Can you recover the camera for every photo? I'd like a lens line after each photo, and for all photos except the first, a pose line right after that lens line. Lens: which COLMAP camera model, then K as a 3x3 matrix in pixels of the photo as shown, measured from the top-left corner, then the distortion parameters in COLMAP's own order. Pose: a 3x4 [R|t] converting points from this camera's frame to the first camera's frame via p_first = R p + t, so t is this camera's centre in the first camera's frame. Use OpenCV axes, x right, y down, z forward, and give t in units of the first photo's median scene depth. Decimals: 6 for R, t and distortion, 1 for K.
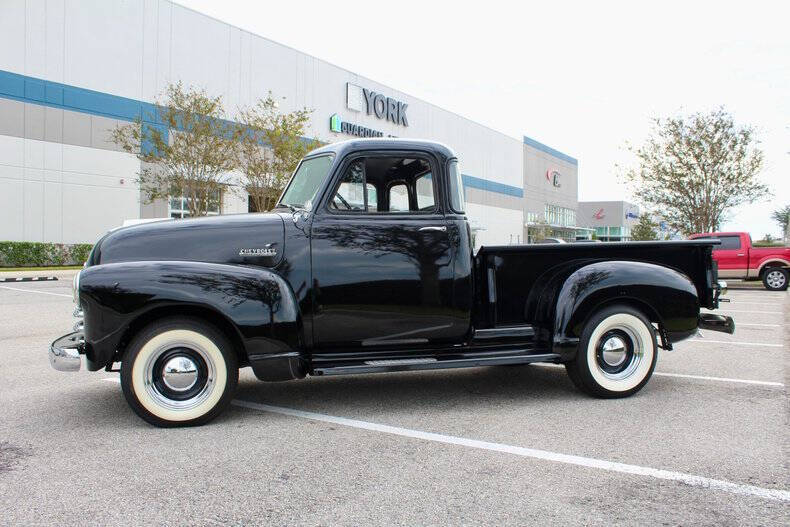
lens RADIAL K [[670.6, 0, 395.0], [0, 670.6, 263.5], [0, 0, 1]] dist [-0.170578, 0.164821]
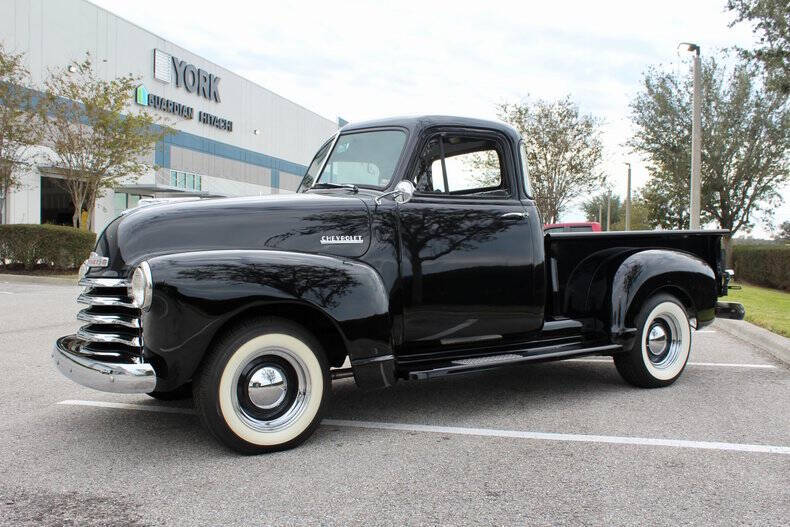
lens RADIAL K [[730.8, 0, 395.0], [0, 730.8, 263.5], [0, 0, 1]] dist [-0.096254, 0.010130]
pose [[0.957281, -0.009082, 0.289016, -0.355950], [0.006386, 0.999927, 0.010269, 0.003685], [-0.289088, -0.007985, 0.957269, 0.071524]]
